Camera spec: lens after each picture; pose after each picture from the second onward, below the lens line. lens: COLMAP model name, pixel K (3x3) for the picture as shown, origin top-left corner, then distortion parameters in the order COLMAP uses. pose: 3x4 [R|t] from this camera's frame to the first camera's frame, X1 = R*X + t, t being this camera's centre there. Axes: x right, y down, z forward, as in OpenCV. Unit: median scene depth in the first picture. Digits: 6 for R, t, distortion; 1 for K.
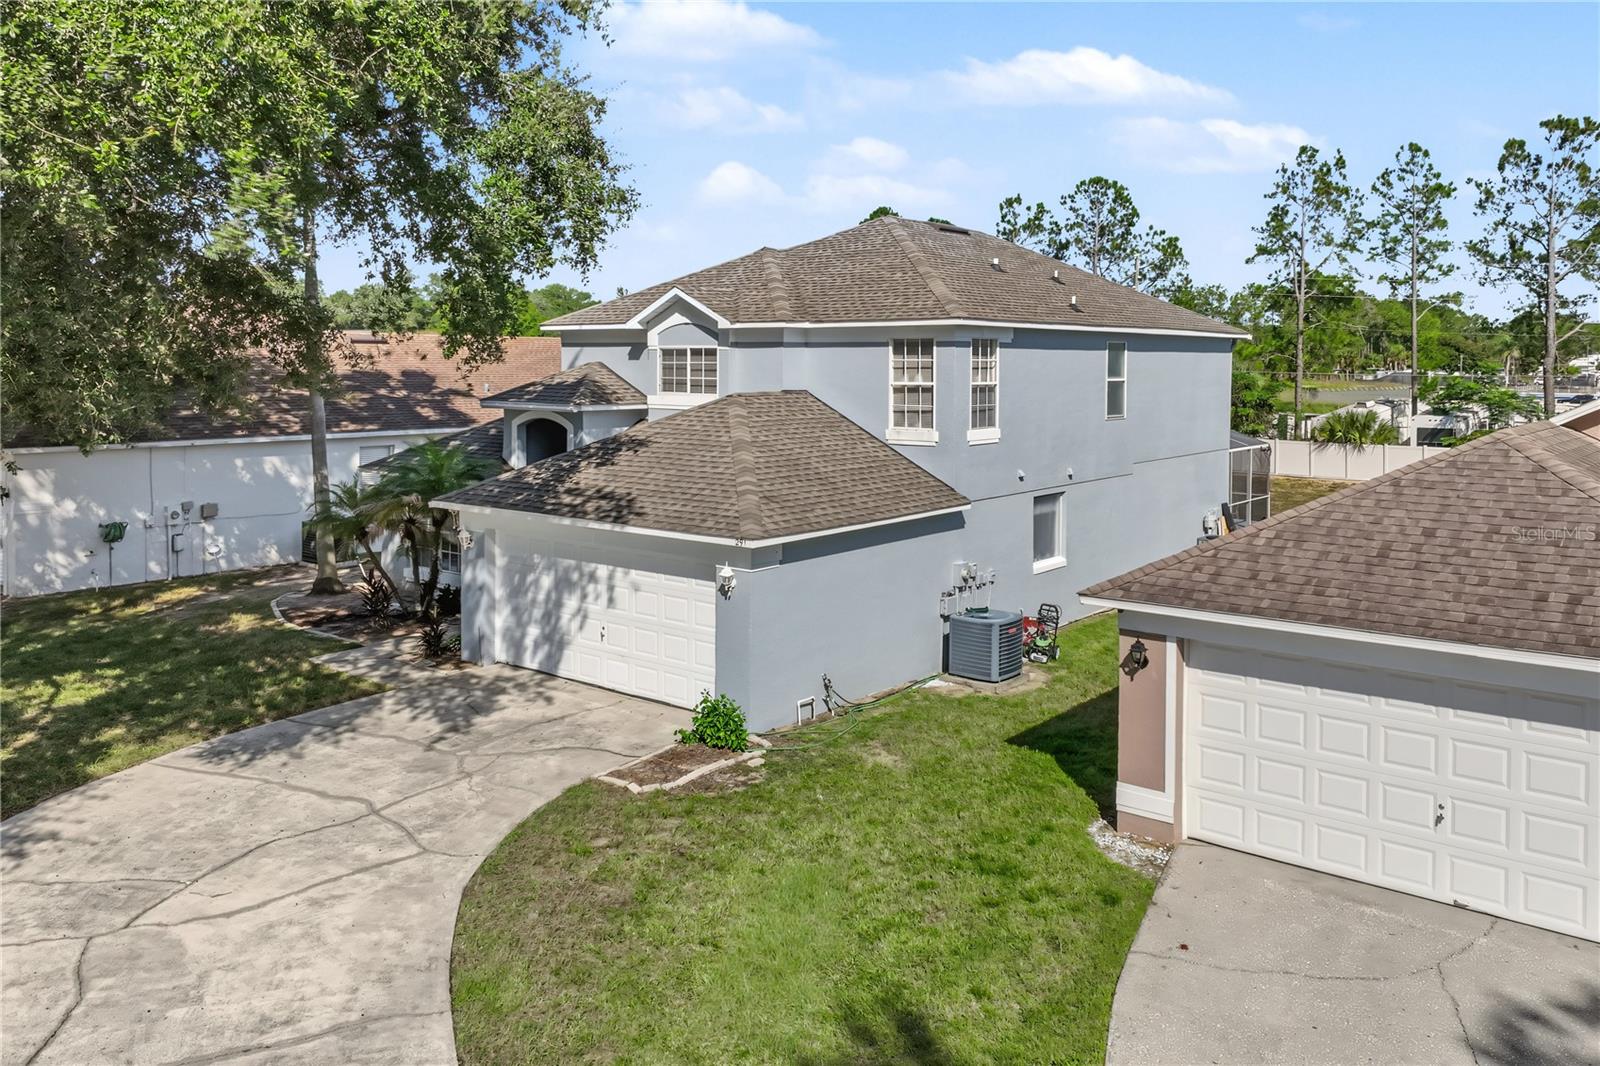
lens RADIAL K [[1111.0, 0, 800.0], [0, 1111.0, 533.0], [0, 0, 1]] dist [-0.000293, 0.002960]
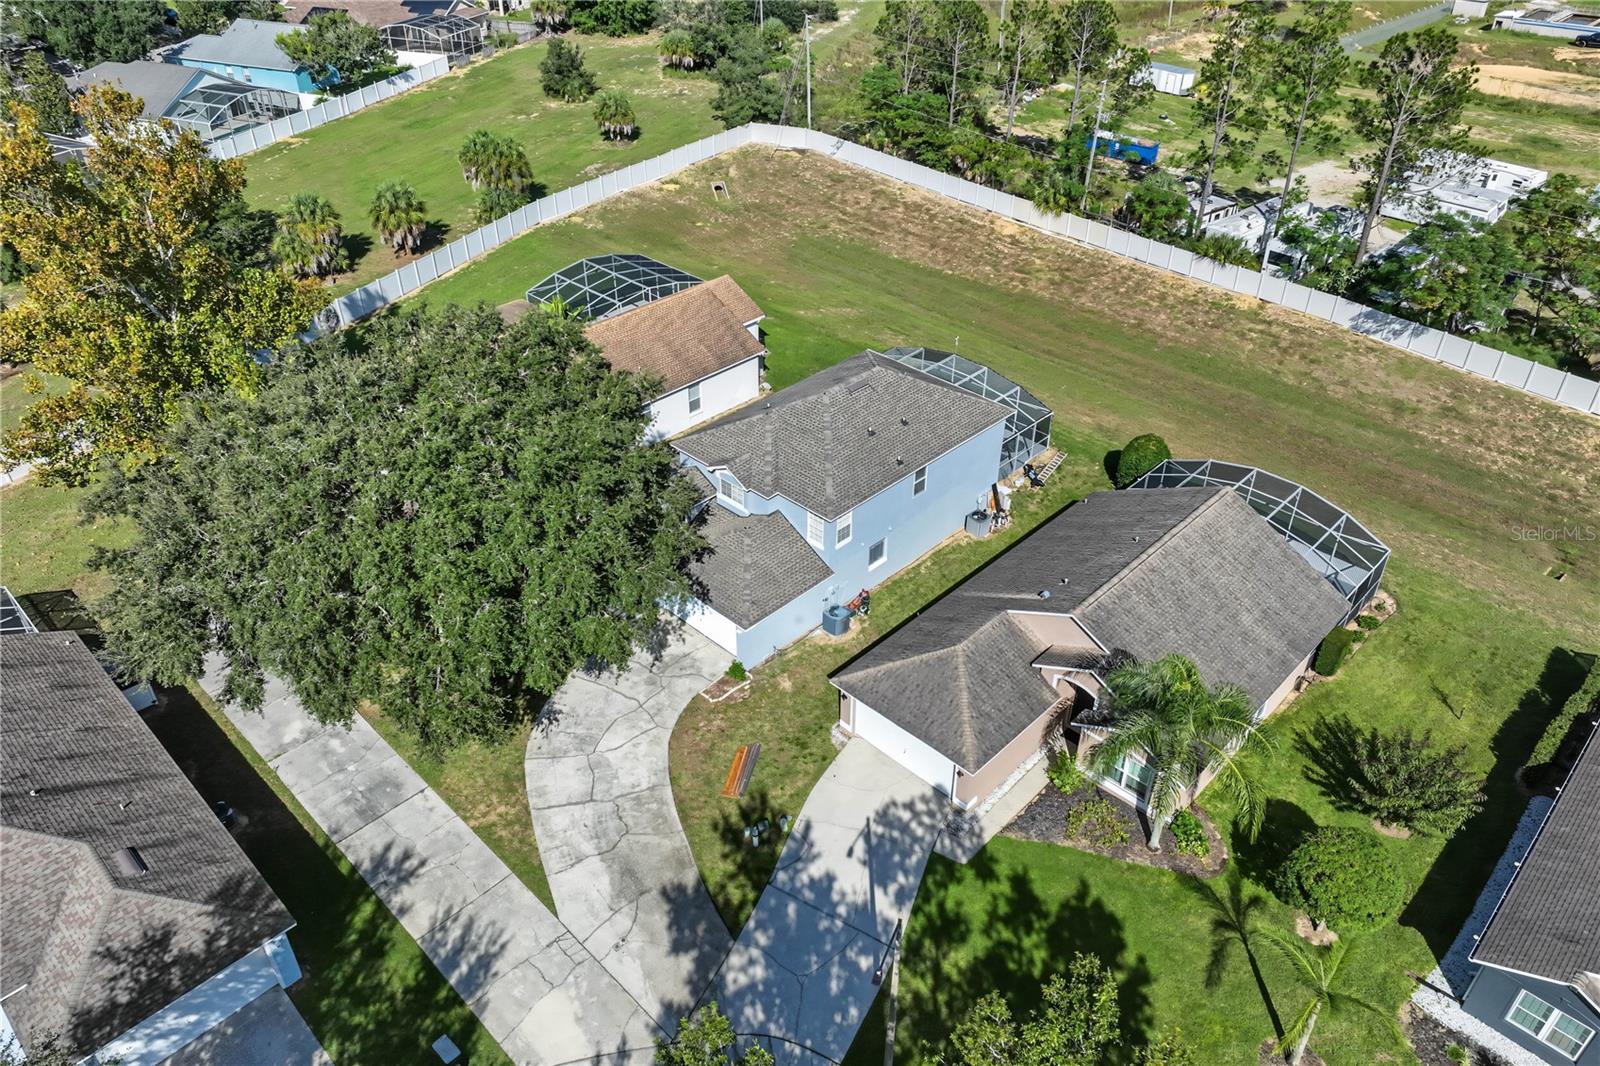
lens RADIAL K [[1111.0, 0, 800.0], [0, 1111.0, 533.0], [0, 0, 1]] dist [-0.000293, 0.002960]
pose [[0.994737, 0.063537, -0.080377, 0.271890], [-0.008790, 0.834522, 0.550904, -1.527704], [0.102079, -0.547298, 0.830689, -1.137888]]
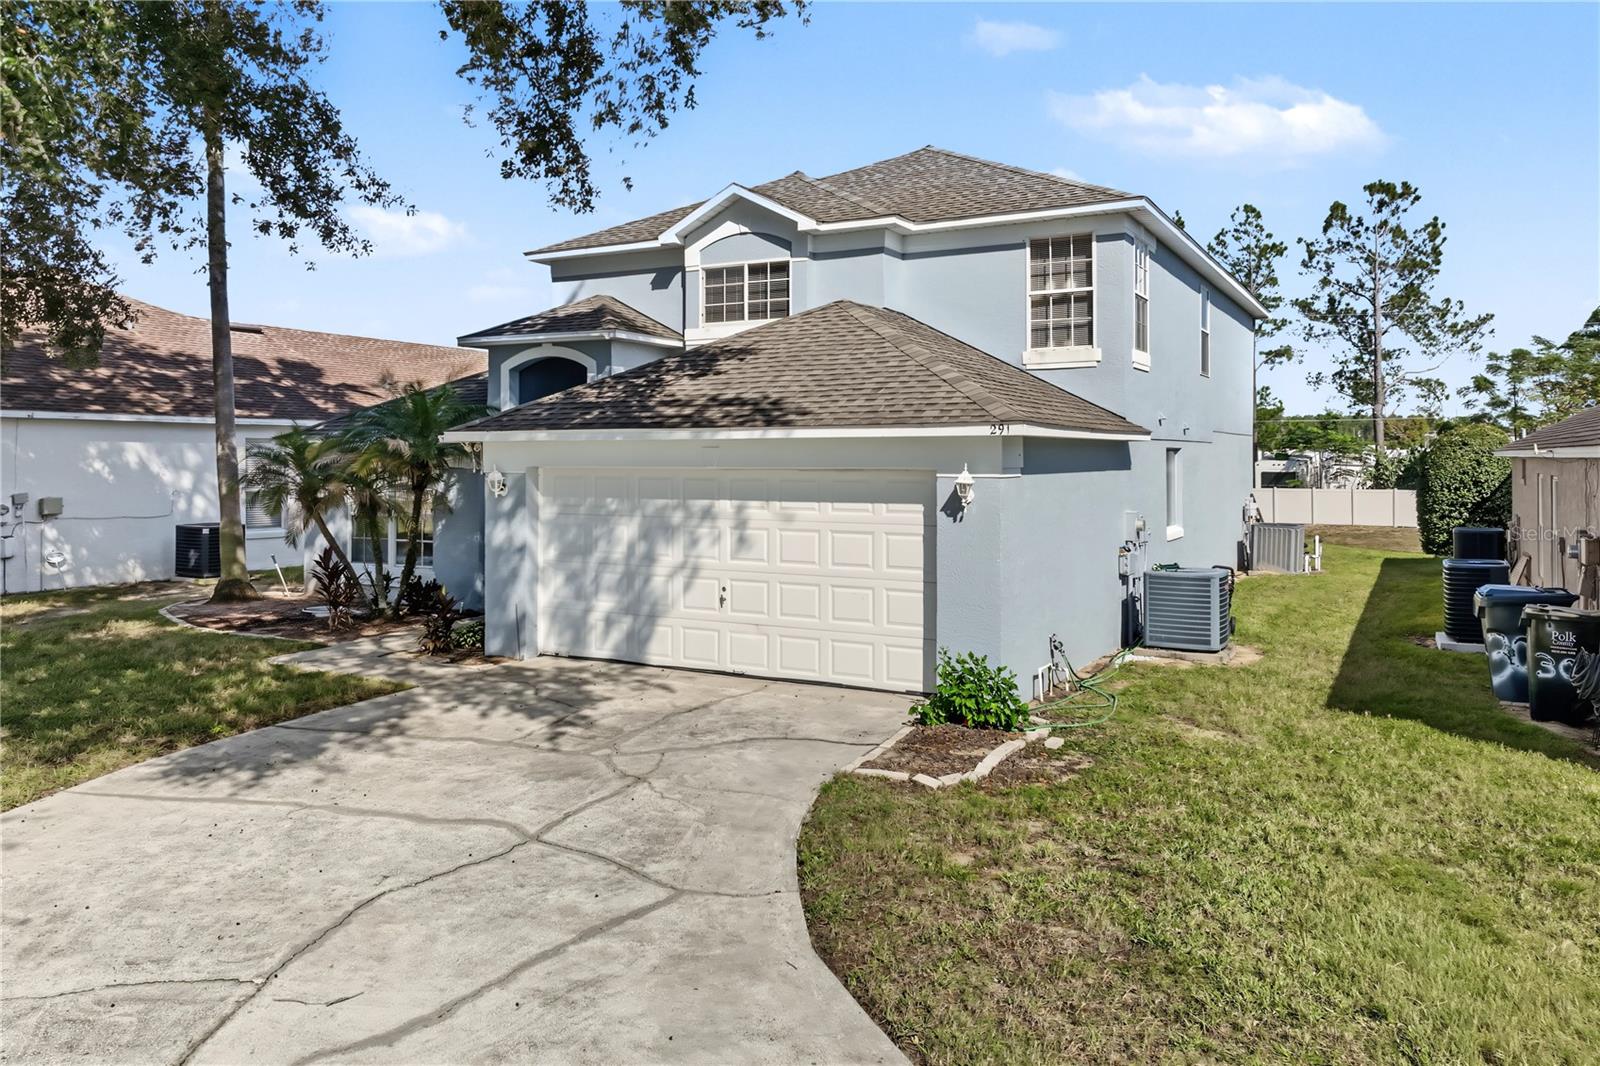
lens RADIAL K [[1093.4, 0, 802.0], [0, 1093.4, 556.6], [0, 0, 1]] dist [0.002312, 0.004758]
pose [[0.986737, -0.017303, 0.161400, -0.220156], [0.024106, 0.998897, -0.040292, 0.086148], [-0.160525, 0.043648, 0.986066, 0.268498]]
